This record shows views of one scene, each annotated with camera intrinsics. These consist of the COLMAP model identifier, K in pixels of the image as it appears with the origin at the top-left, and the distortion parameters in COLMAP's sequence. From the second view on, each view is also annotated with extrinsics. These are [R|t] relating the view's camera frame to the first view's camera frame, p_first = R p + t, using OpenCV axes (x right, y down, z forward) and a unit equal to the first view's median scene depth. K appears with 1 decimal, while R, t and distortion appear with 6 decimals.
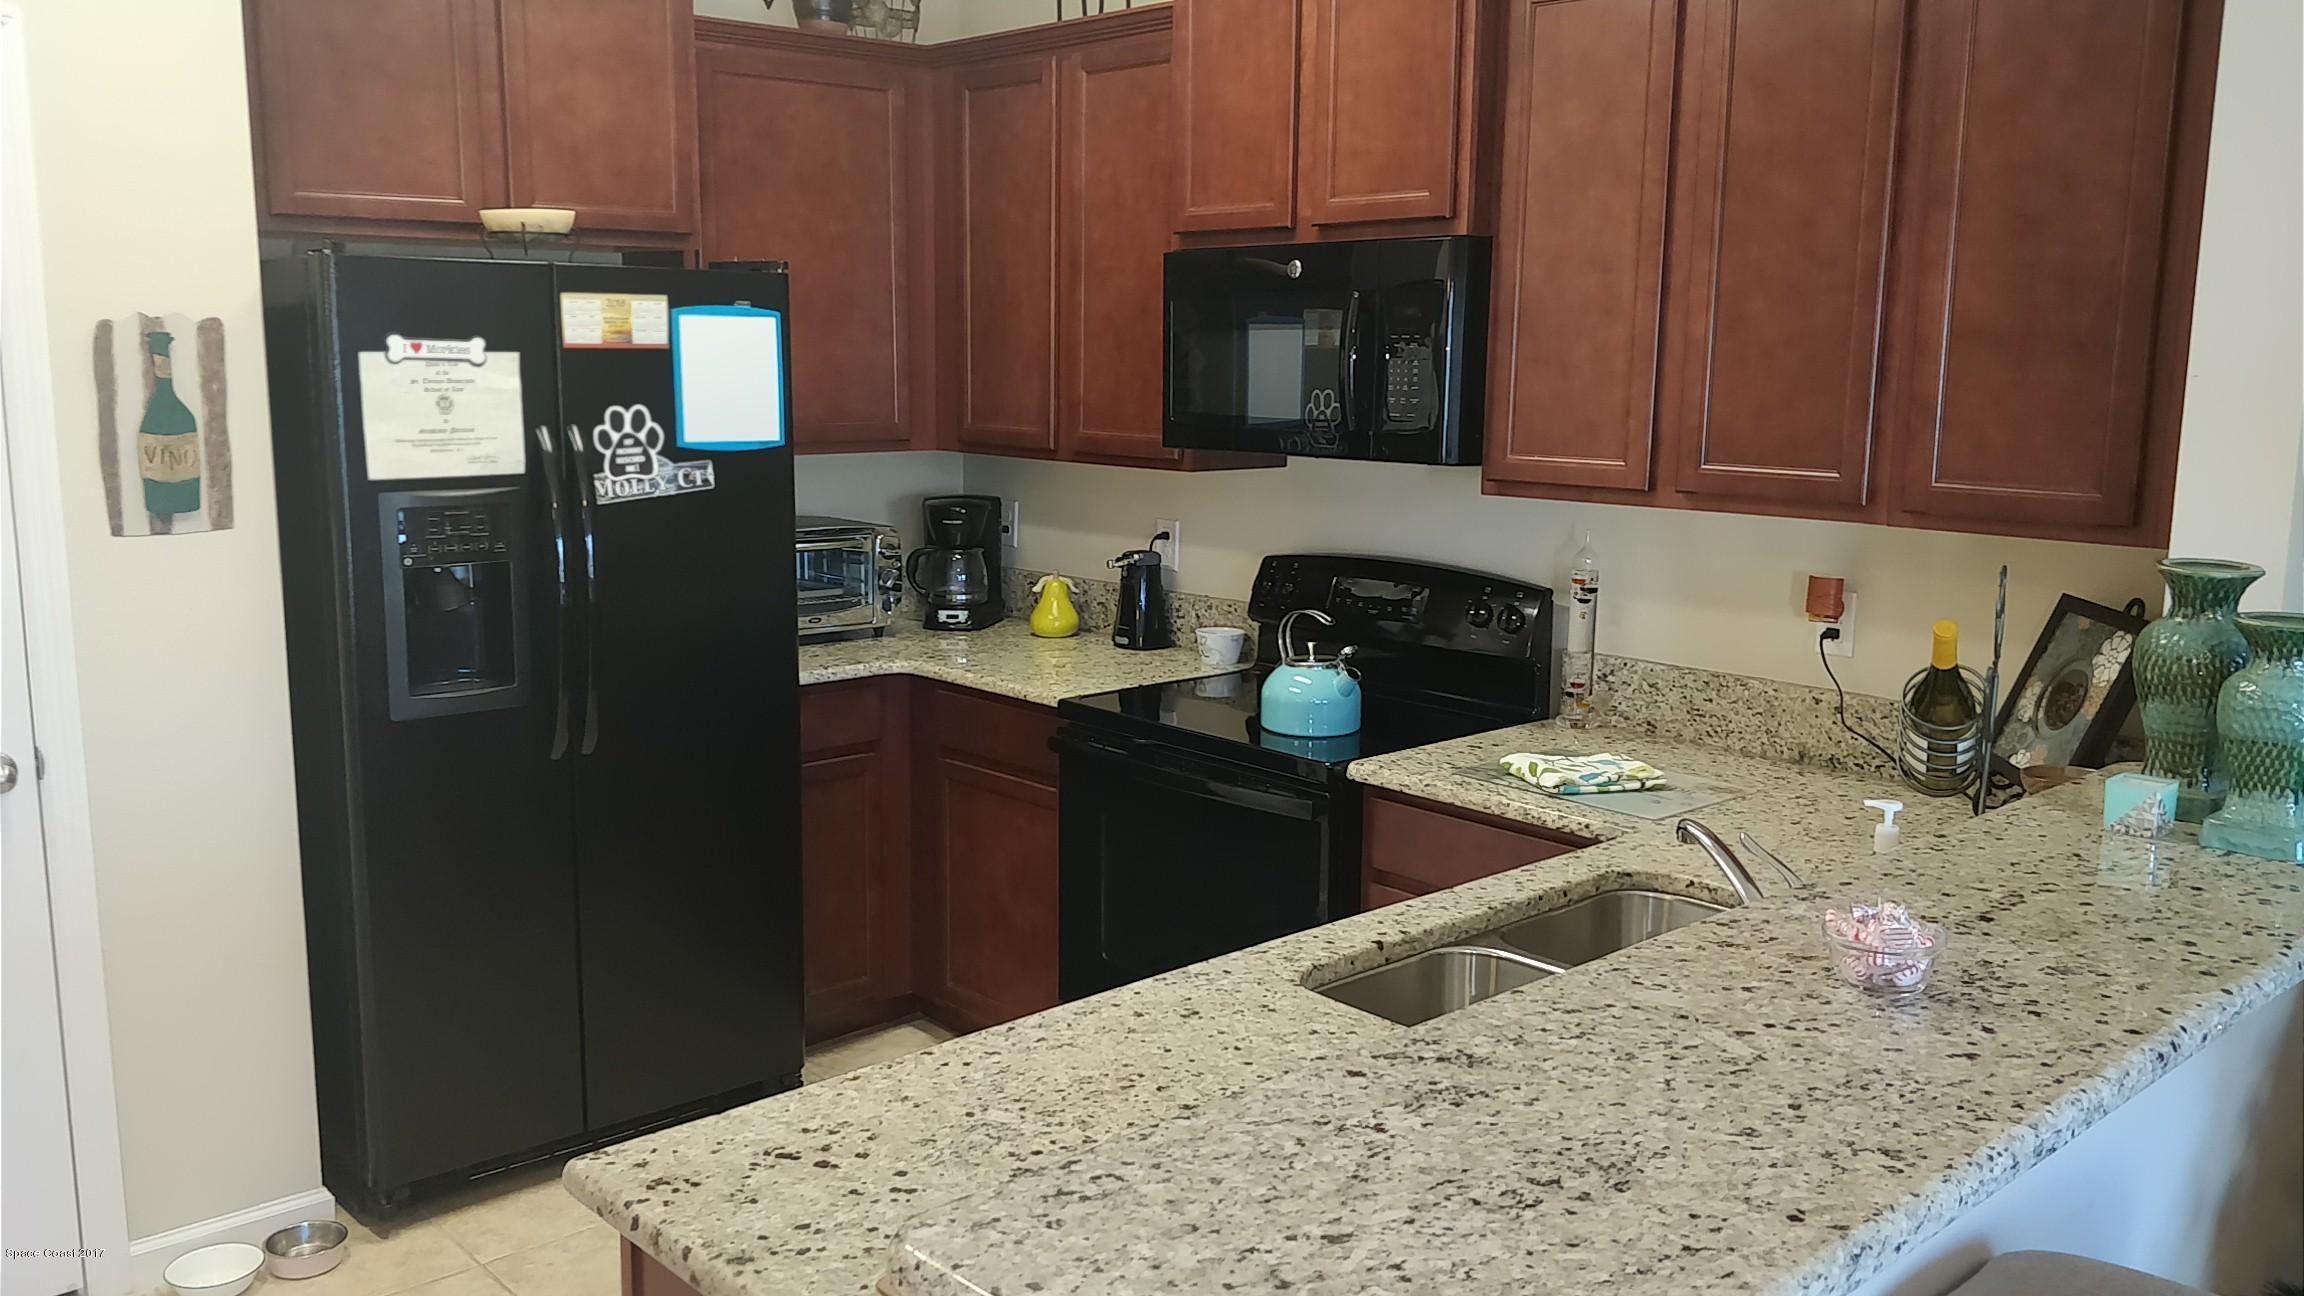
lens RADIAL K [[1857.7, 0, 1152.0], [0, 1857.7, 648.0], [0, 0, 1]] dist [0.066980, -0.149285]
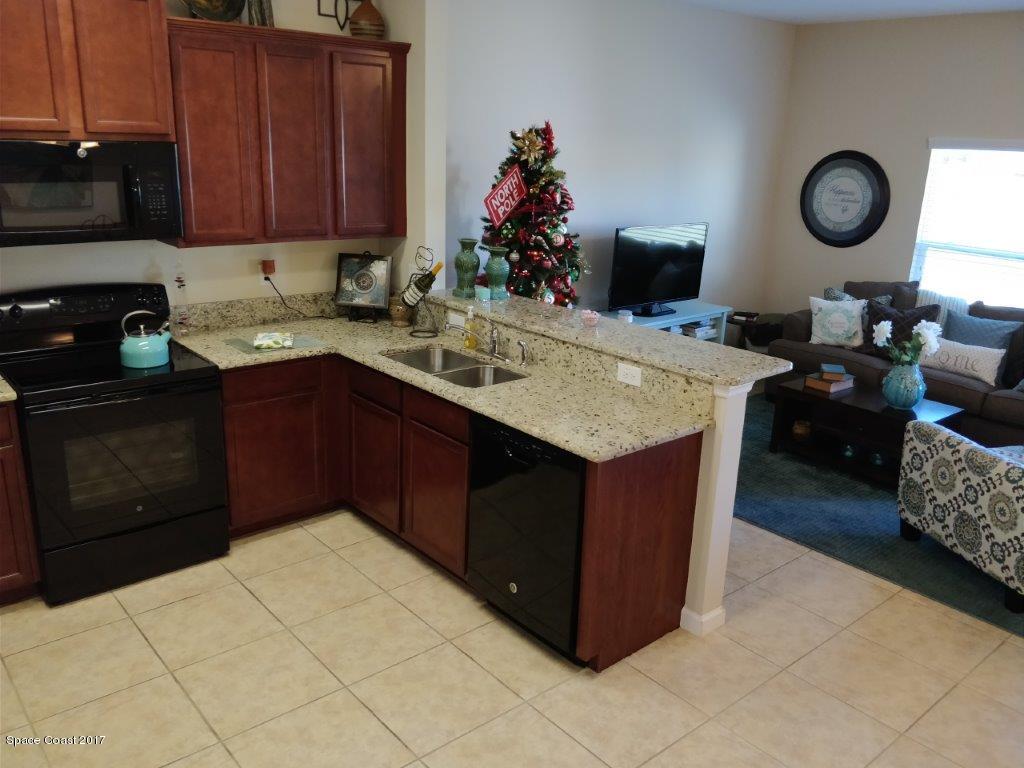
lens RADIAL K [[835.9, 0, 507.0], [0, 835.9, 382.9], [0, 0, 1]] dist [0.080243, -0.135666]
pose [[0.034104, -0.292608, 0.955624, -0.901035], [0.126869, 0.949713, 0.286270, -0.174373], [-0.991333, 0.111476, 0.069512, 0.506686]]
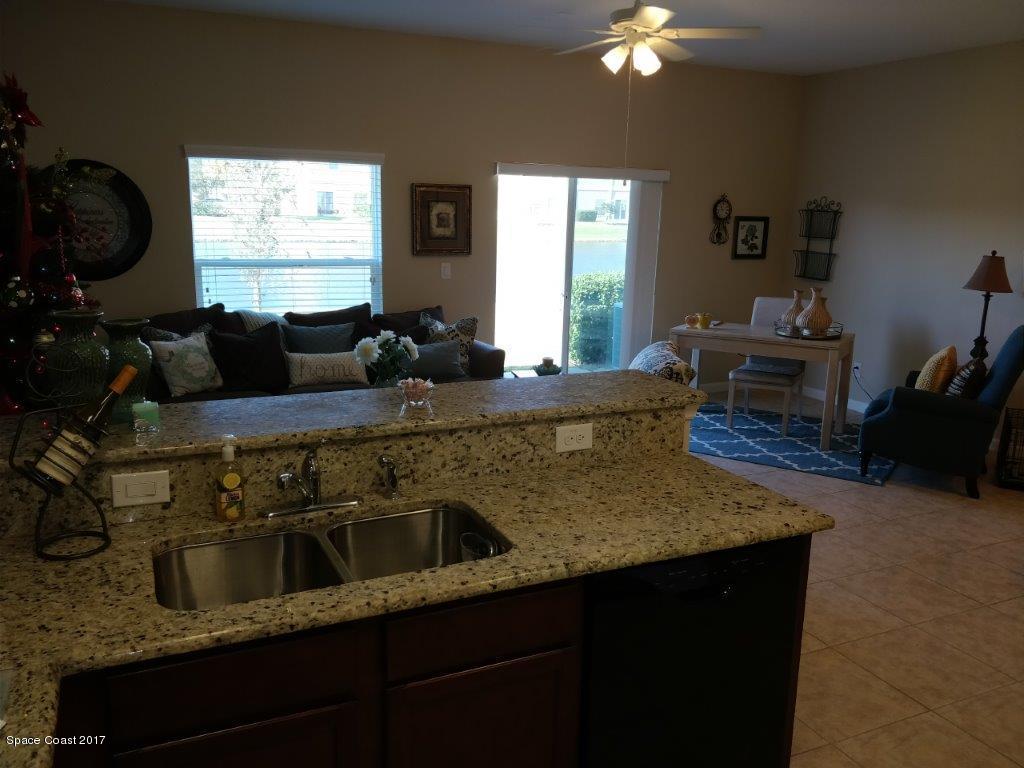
lens RADIAL K [[834.1, 0, 508.4], [0, 834.1, 388.6], [0, 0, 1]] dist [0.067726, -0.123069]
pose [[-0.952461, -0.093201, 0.290055, -0.094683], [0.019991, 0.930887, 0.364759, -0.179150], [-0.304004, 0.353217, -0.884771, 1.057780]]
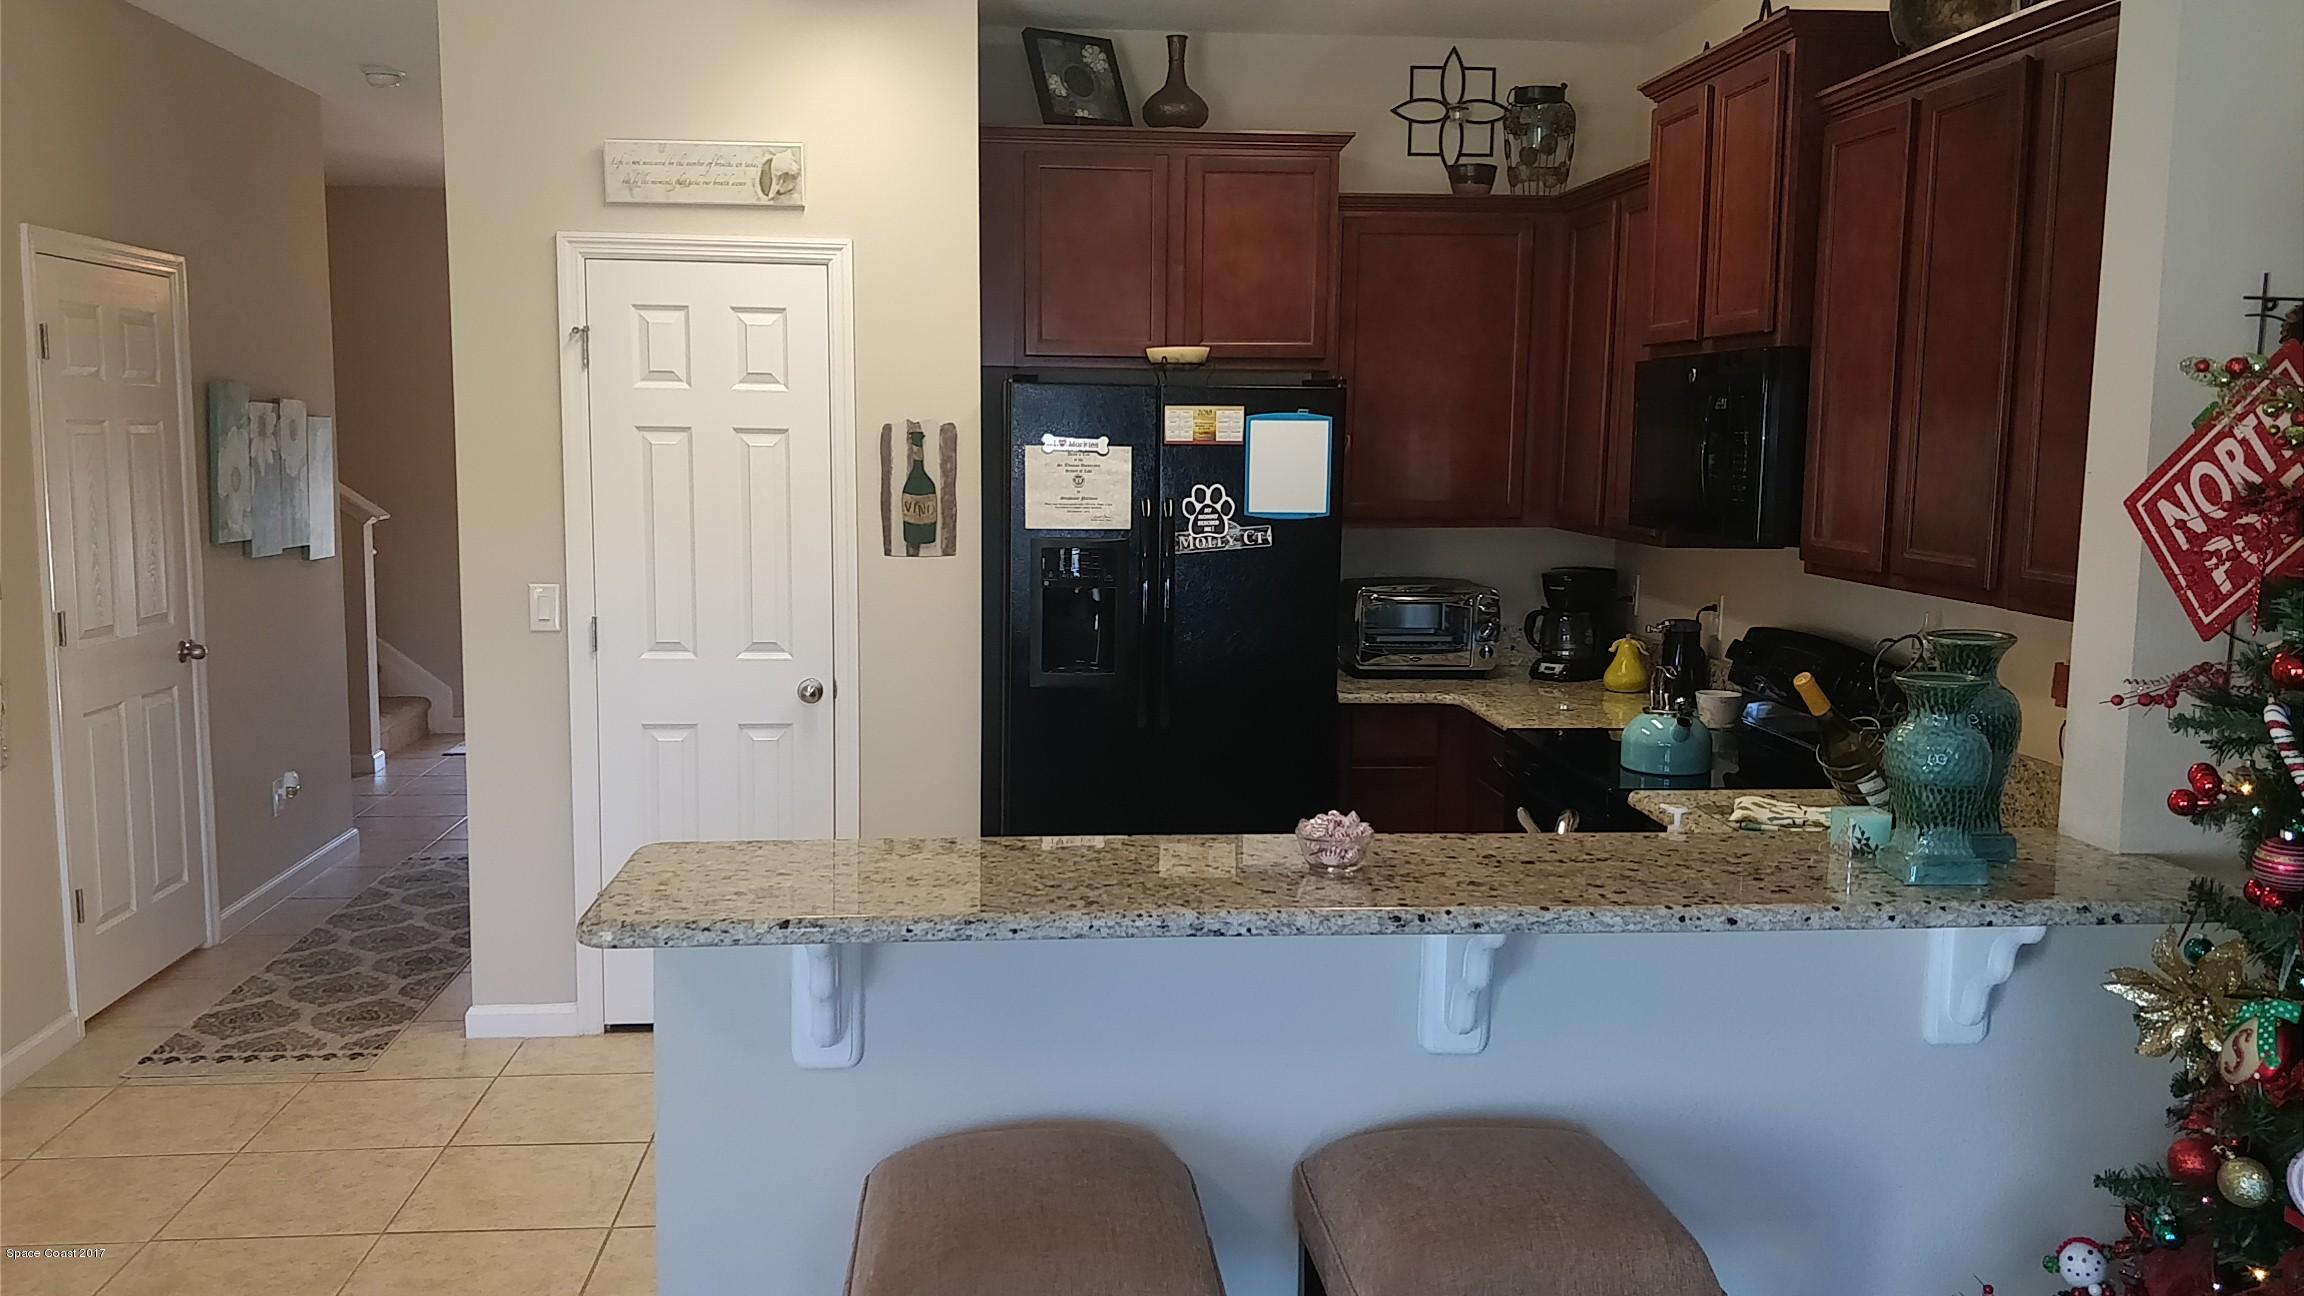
lens RADIAL K [[1851.7, 0, 1142.9], [0, 1851.7, 654.1], [0, 0, 1]] dist [0.107095, -0.126903]
pose [[0.796704, 0.072804, -0.599969, 0.532244], [-0.100748, 0.994826, -0.013066, 0.020549], [0.595913, 0.070855, 0.799917, -0.137225]]
